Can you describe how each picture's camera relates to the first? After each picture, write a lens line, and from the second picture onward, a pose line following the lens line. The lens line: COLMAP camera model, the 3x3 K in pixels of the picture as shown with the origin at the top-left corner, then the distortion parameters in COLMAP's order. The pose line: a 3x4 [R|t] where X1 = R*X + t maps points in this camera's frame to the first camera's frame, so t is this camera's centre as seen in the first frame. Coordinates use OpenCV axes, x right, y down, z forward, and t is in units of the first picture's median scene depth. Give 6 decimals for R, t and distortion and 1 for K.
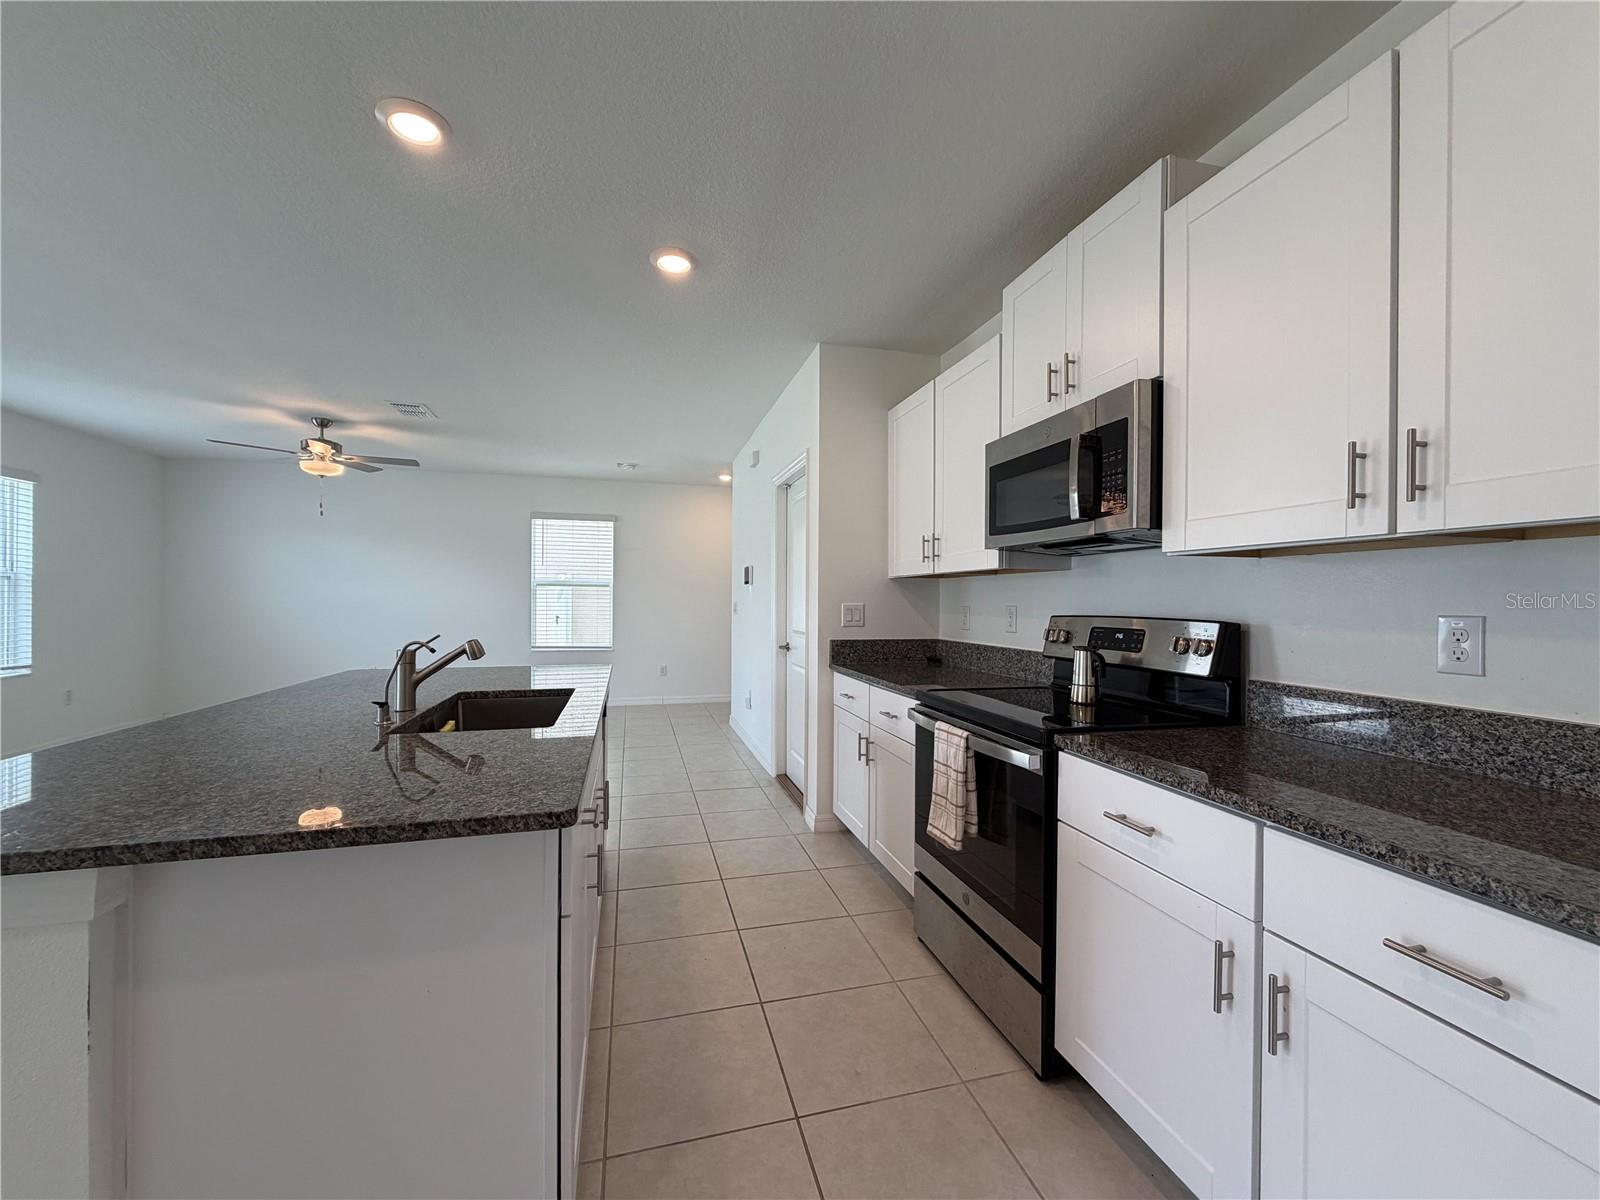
lens RADIAL K [[634.5, 0, 800.0], [0, 634.5, 602.6], [0, 0, 1]] dist [-0.003172, 0.001103]
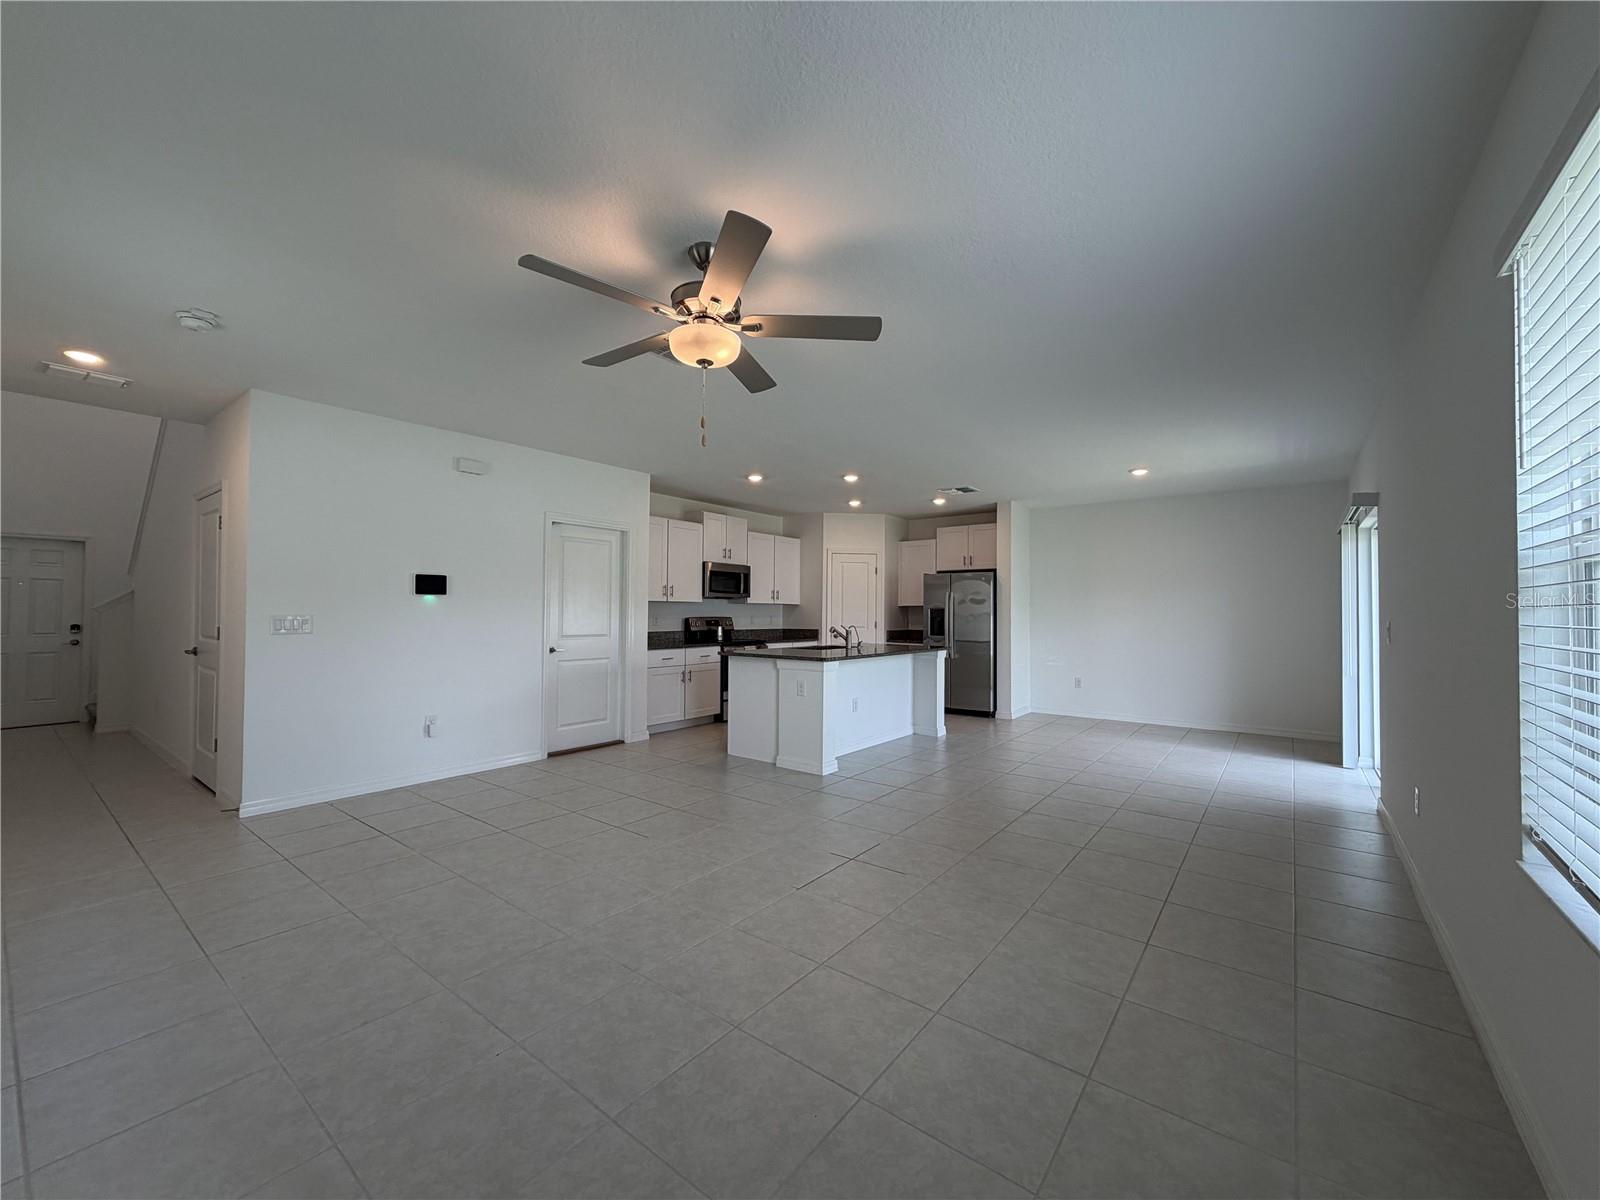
lens RADIAL K [[634.5, 0, 798.2], [0, 634.5, 600.6], [0, 0, 1]] dist [-0.003172, 0.001103]
pose [[-0.601991, 0.008308, 0.798459, -2.772097], [-0.002347, 0.999923, -0.012174, -0.030454], [-0.798499, -0.009202, -0.601926, 2.853256]]
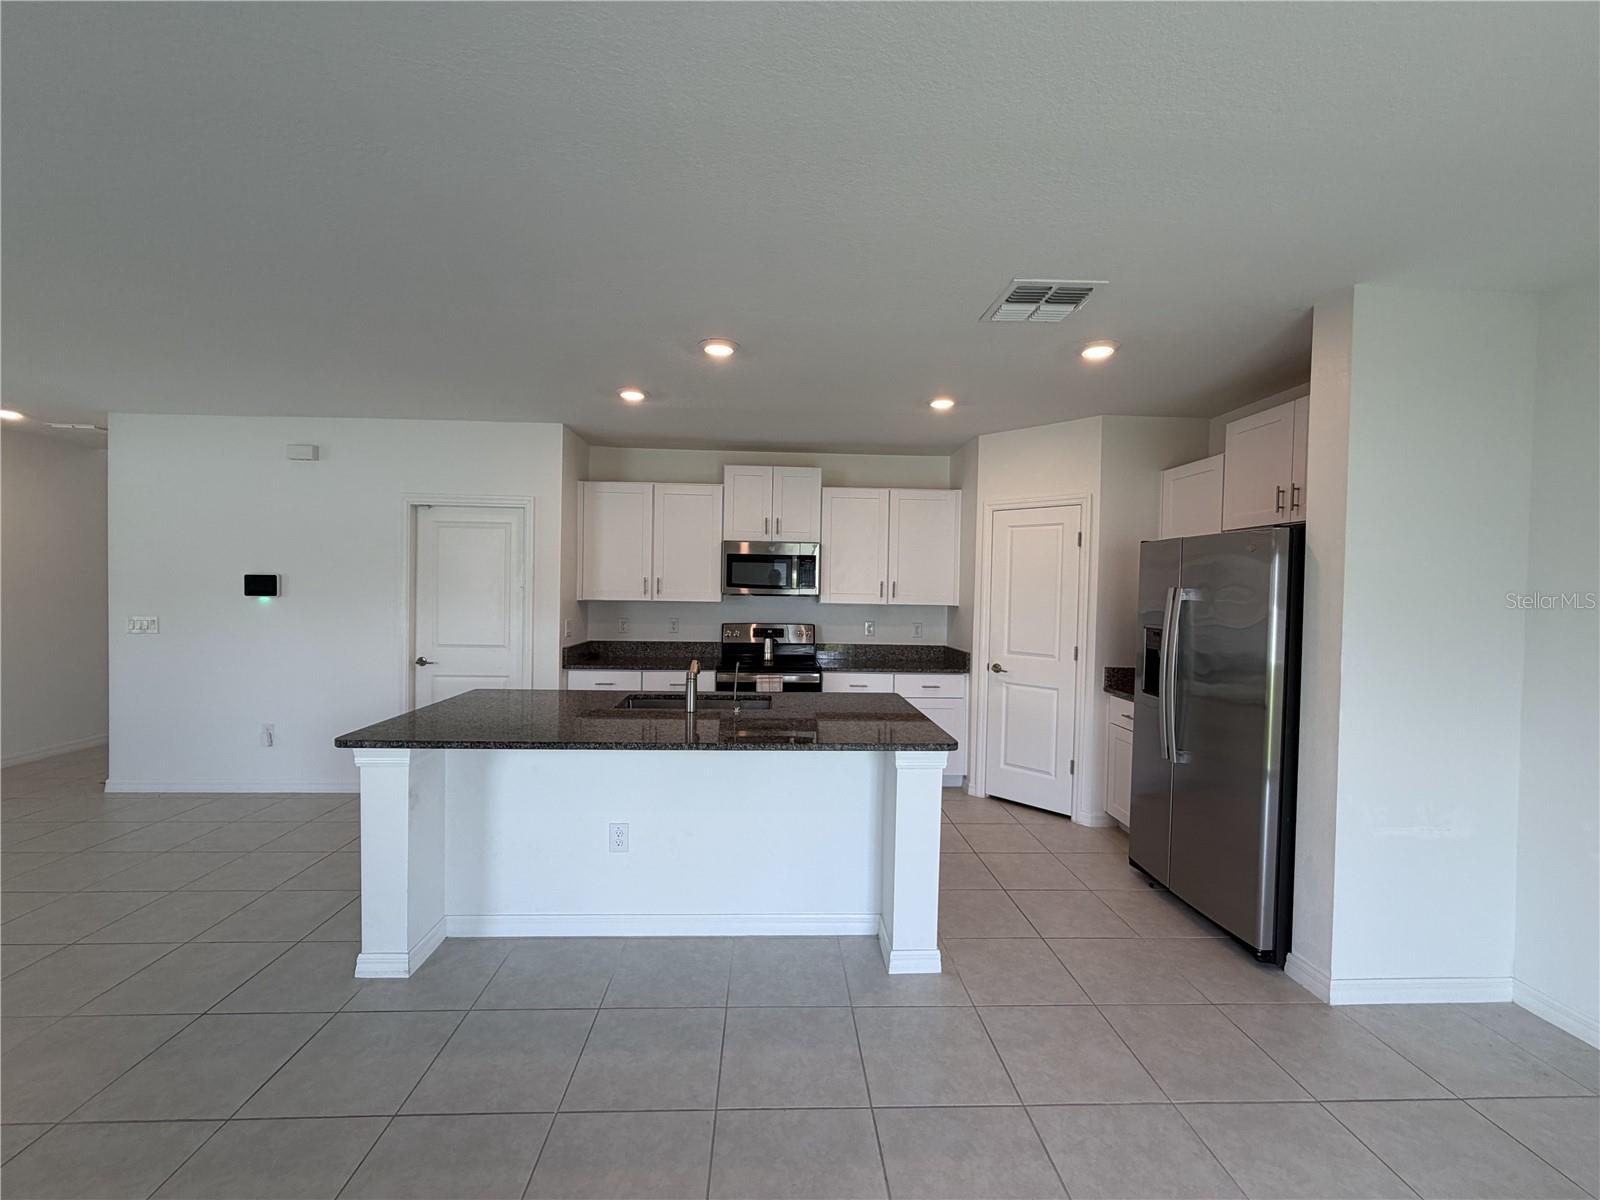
lens RADIAL K [[634.5, 0, 796.4], [0, 634.5, 603.6], [0, 0, 1]] dist [-0.003172, 0.001103]
pose [[0.217452, -0.022590, 0.975809, -1.881011], [-0.009534, 0.999635, 0.025267, -0.119470], [-0.976024, -0.014797, 0.217158, 0.372770]]
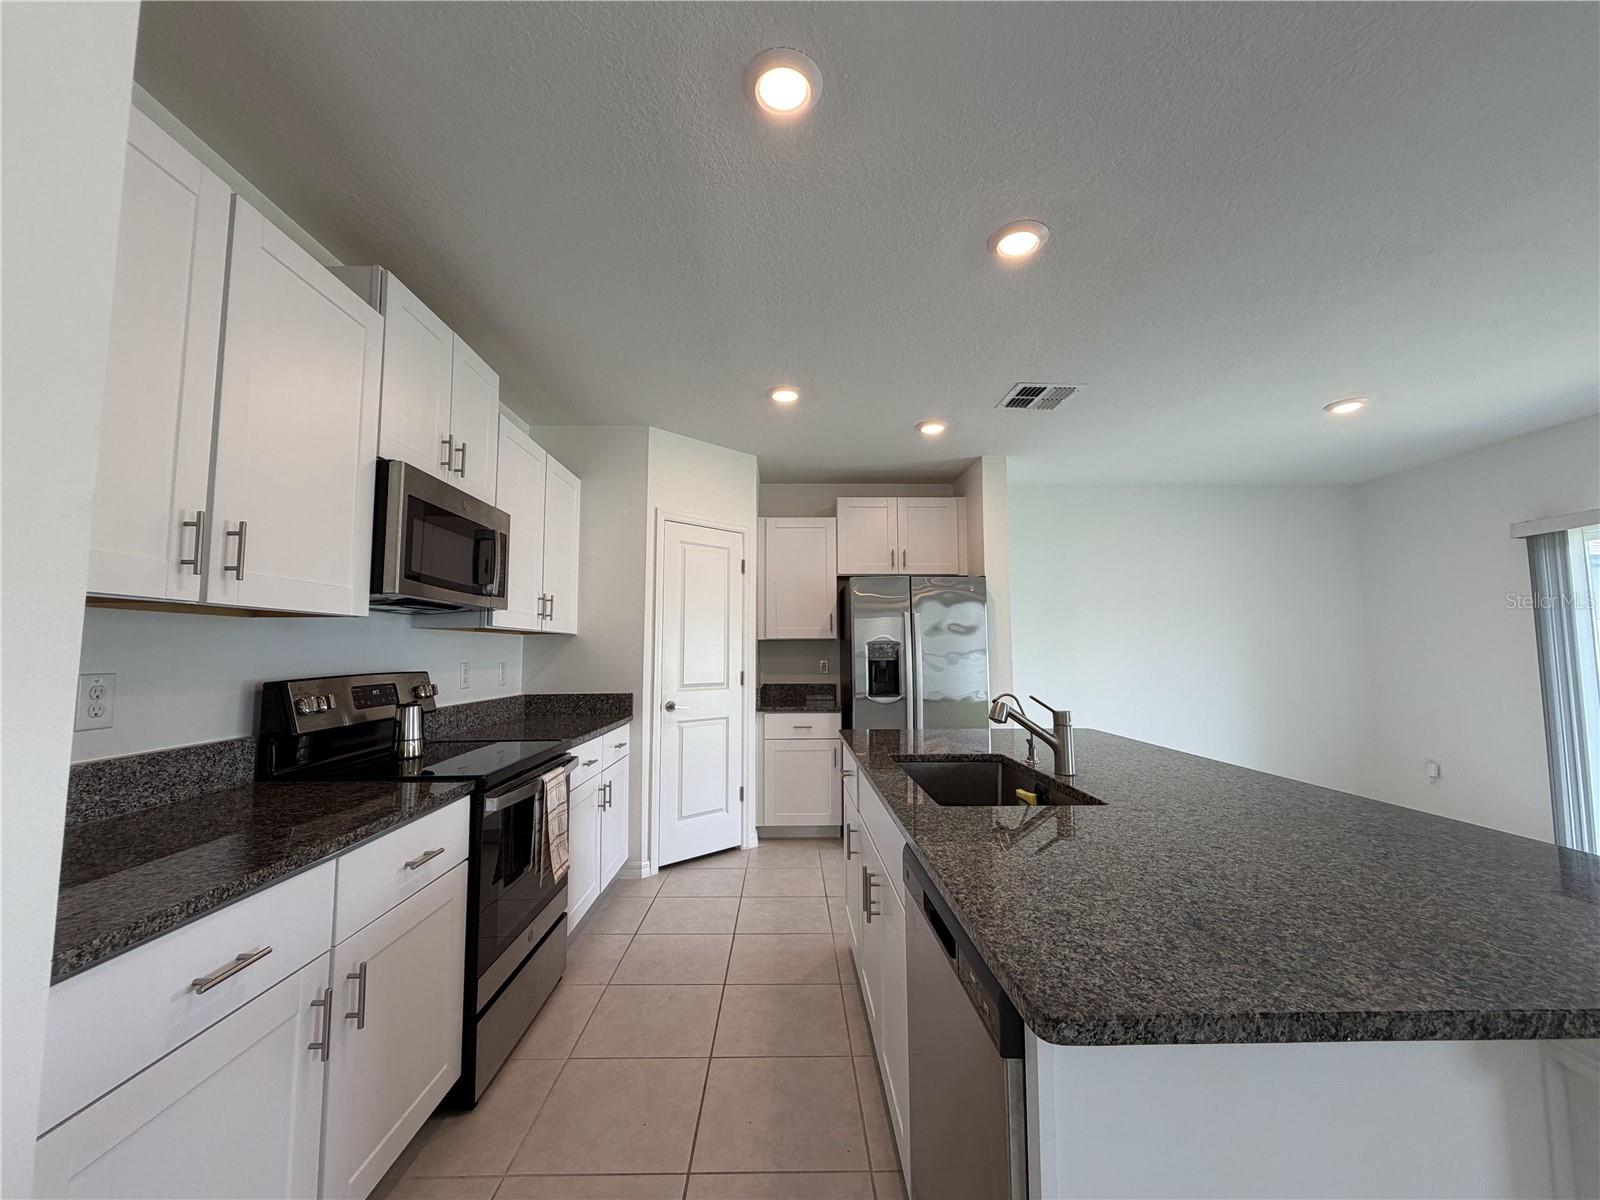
lens RADIAL K [[634.5, 0, 799.3], [0, 634.5, 598.3], [0, 0, 1]] dist [-0.003172, 0.001103]
pose [[-0.970536, 0.020079, 0.240116, -0.424105], [0.001759, 0.997086, -0.076266, -0.020460], [-0.240948, -0.073597, -0.967744, 1.861587]]
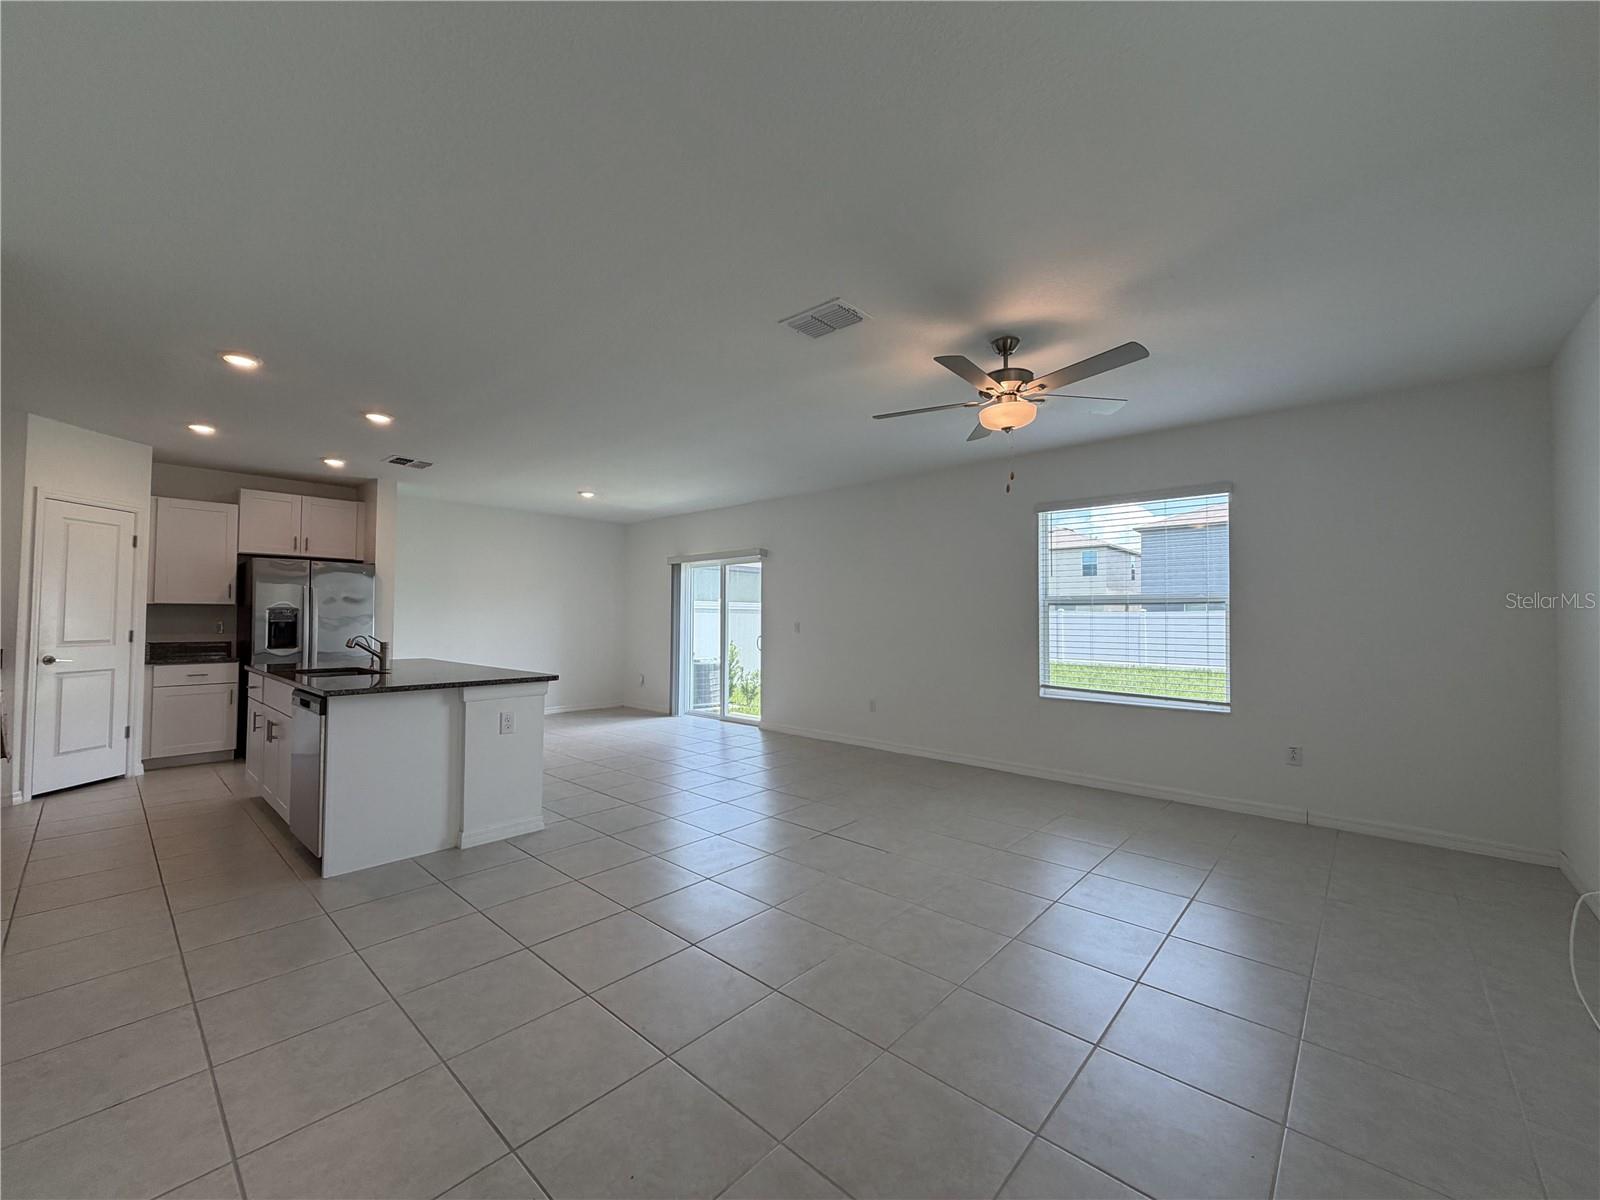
lens RADIAL K [[634.5, 0, 791.0], [0, 634.5, 599.2], [0, 0, 1]] dist [-0.003172, 0.001103]
pose [[-0.841803, -0.025474, -0.539184, -0.560679], [-0.013141, 0.999557, -0.026709, -0.029396], [0.539625, -0.015398, -0.841764, 3.273063]]
